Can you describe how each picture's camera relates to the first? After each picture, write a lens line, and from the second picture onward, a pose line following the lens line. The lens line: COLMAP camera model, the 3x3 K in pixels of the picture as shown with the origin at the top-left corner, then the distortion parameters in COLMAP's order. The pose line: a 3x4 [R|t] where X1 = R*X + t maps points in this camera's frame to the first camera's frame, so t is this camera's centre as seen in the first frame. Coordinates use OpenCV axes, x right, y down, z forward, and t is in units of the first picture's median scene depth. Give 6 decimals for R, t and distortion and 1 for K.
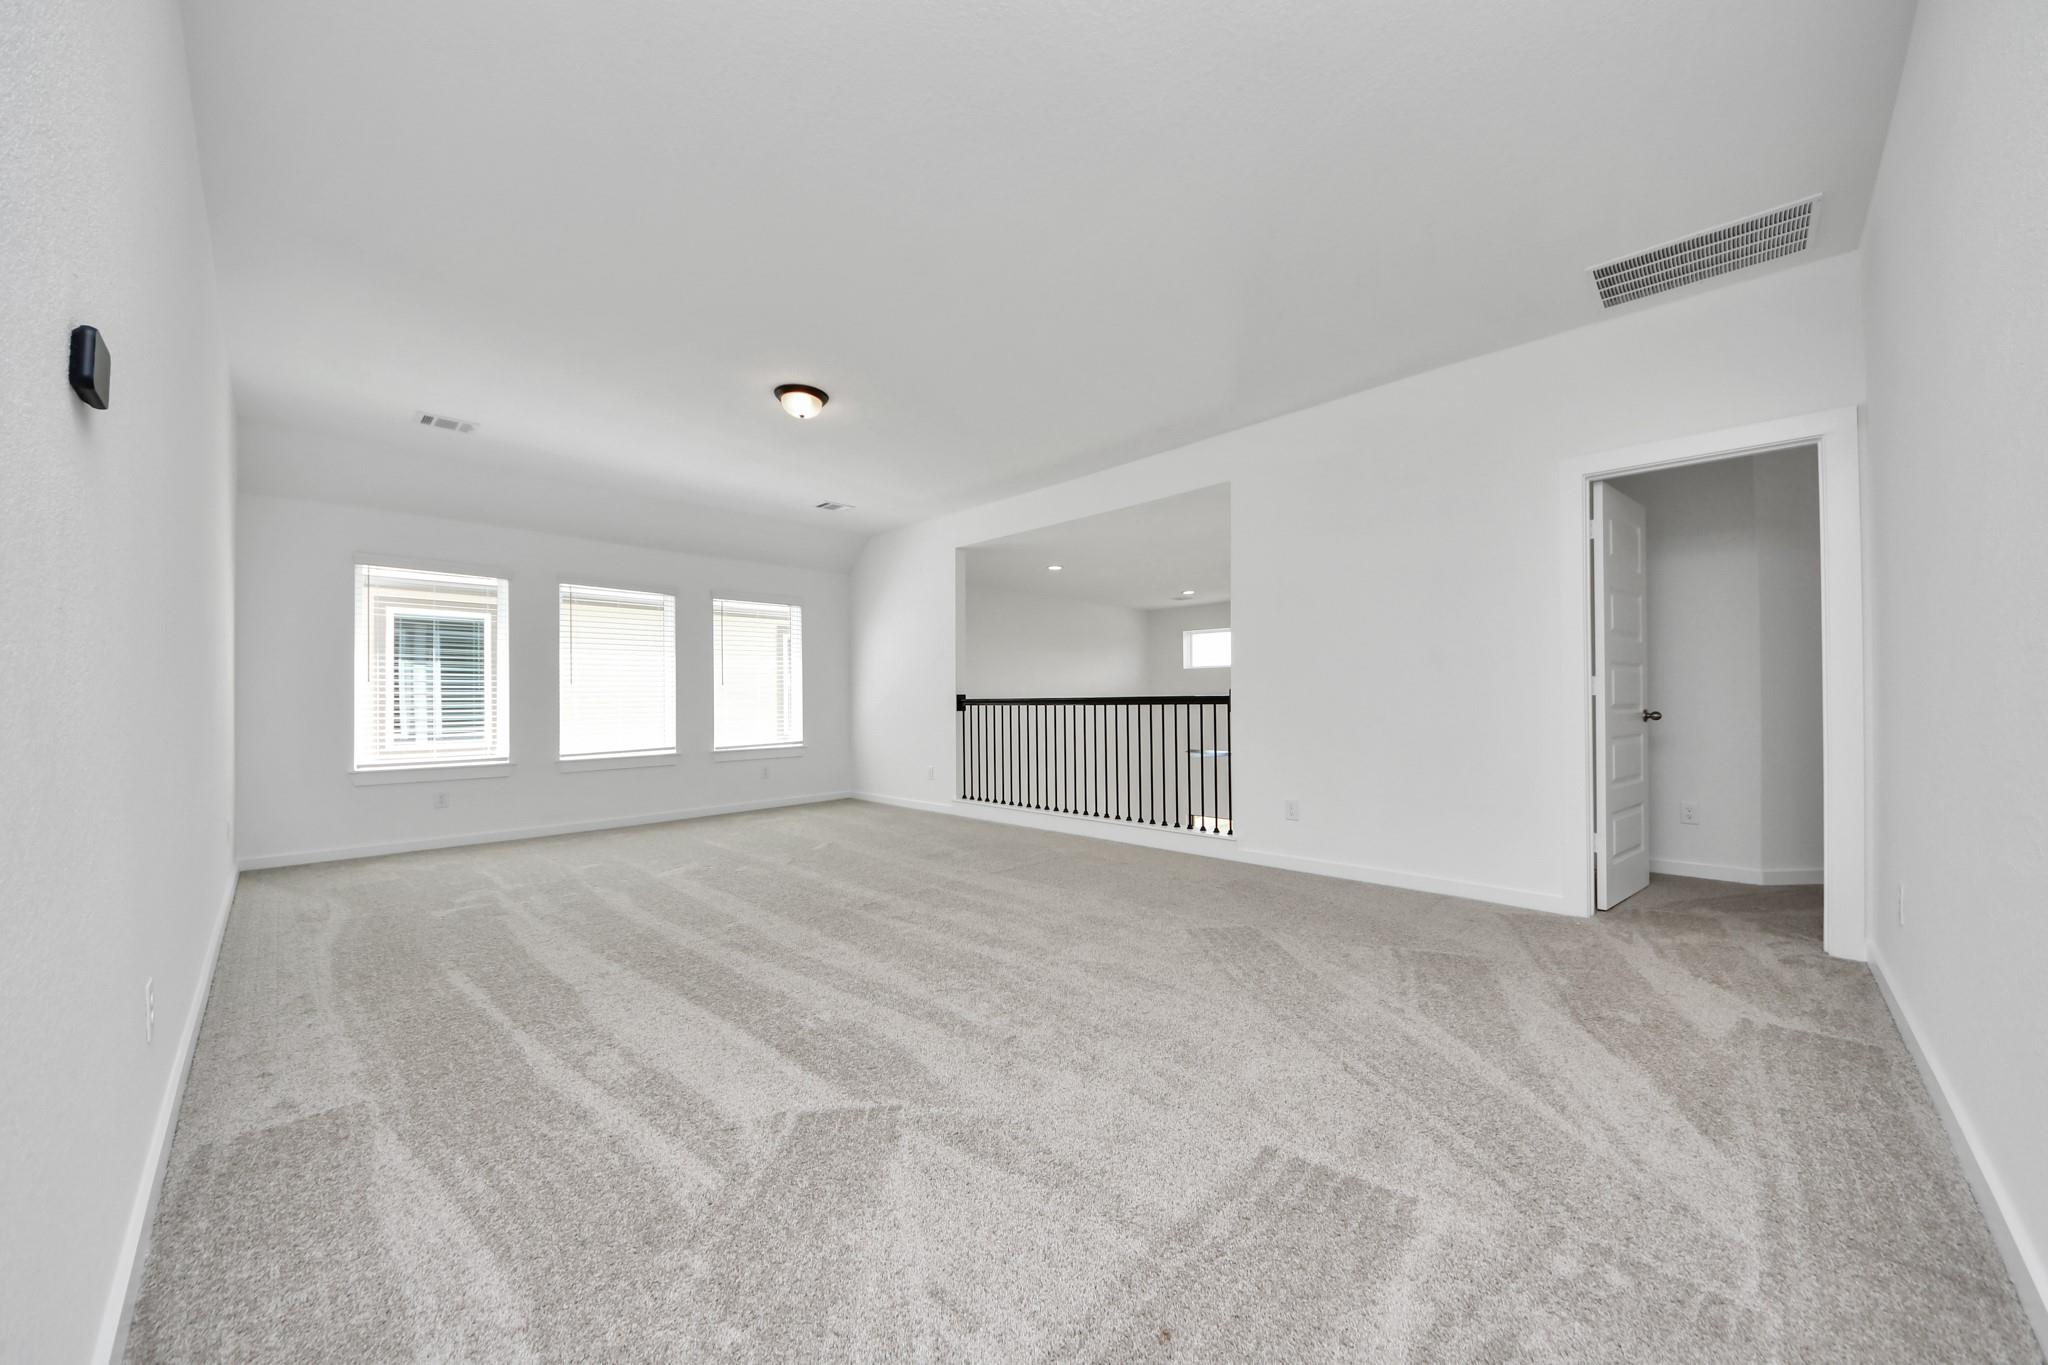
lens RADIAL K [[744.6, 0, 1027.3], [0, 744.6, 701.6], [0, 0, 1]] dist [0.019213, -0.015303]
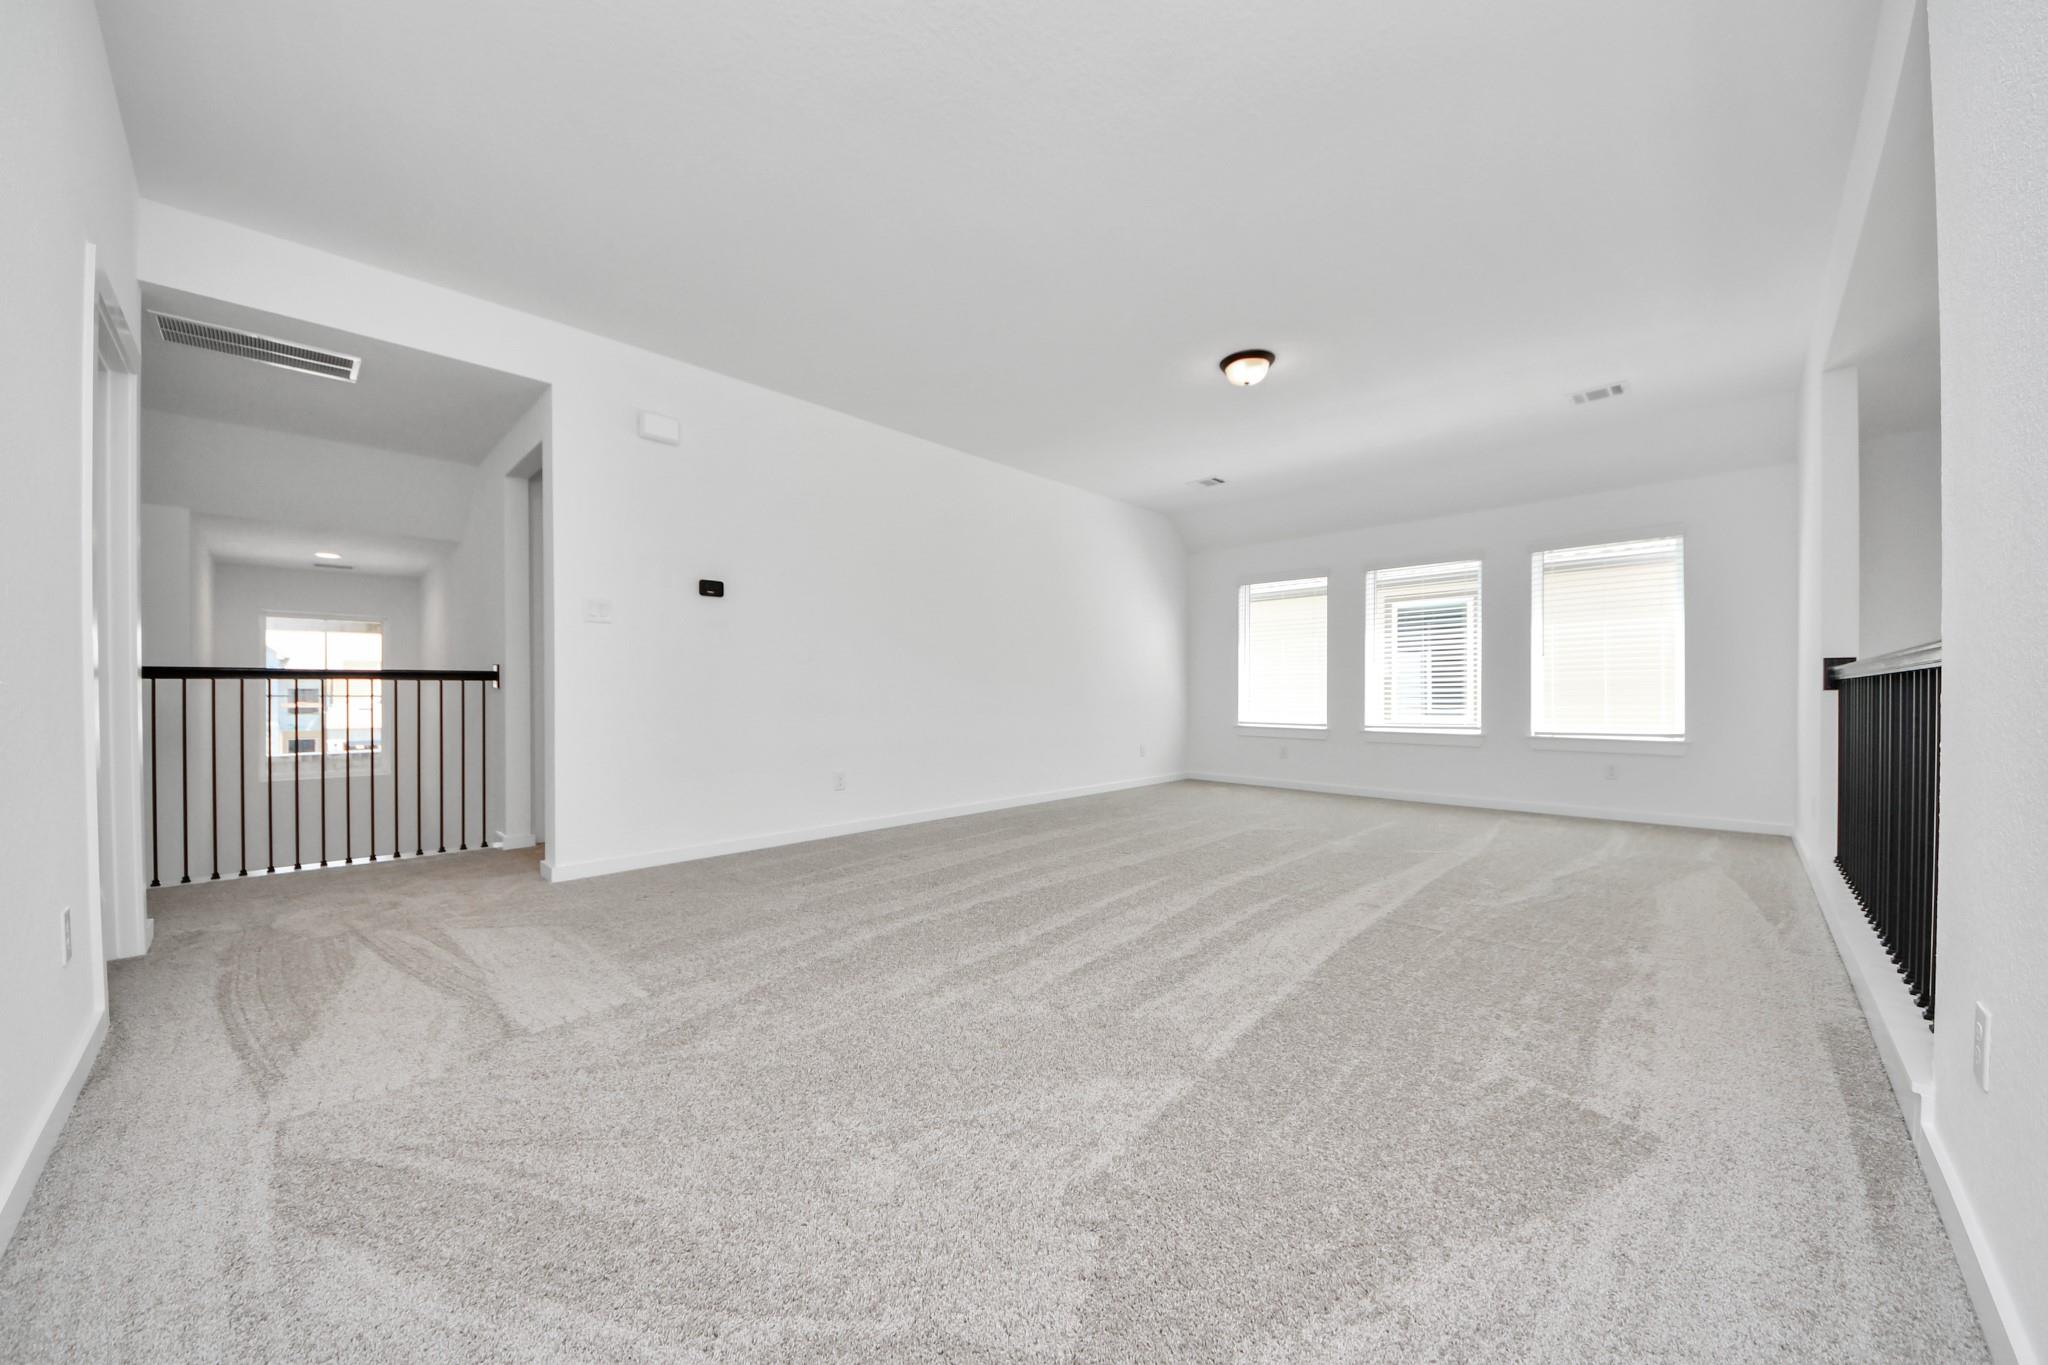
lens RADIAL K [[744.6, 0, 1027.3], [0, 744.6, 701.6], [0, 0, 1]] dist [0.019213, -0.015303]
pose [[-0.000278, 0.025141, -0.999684, 0.380429], [0.009032, 0.999643, 0.025138, 0.000684], [0.999959, -0.009022, -0.000505, 0.397502]]
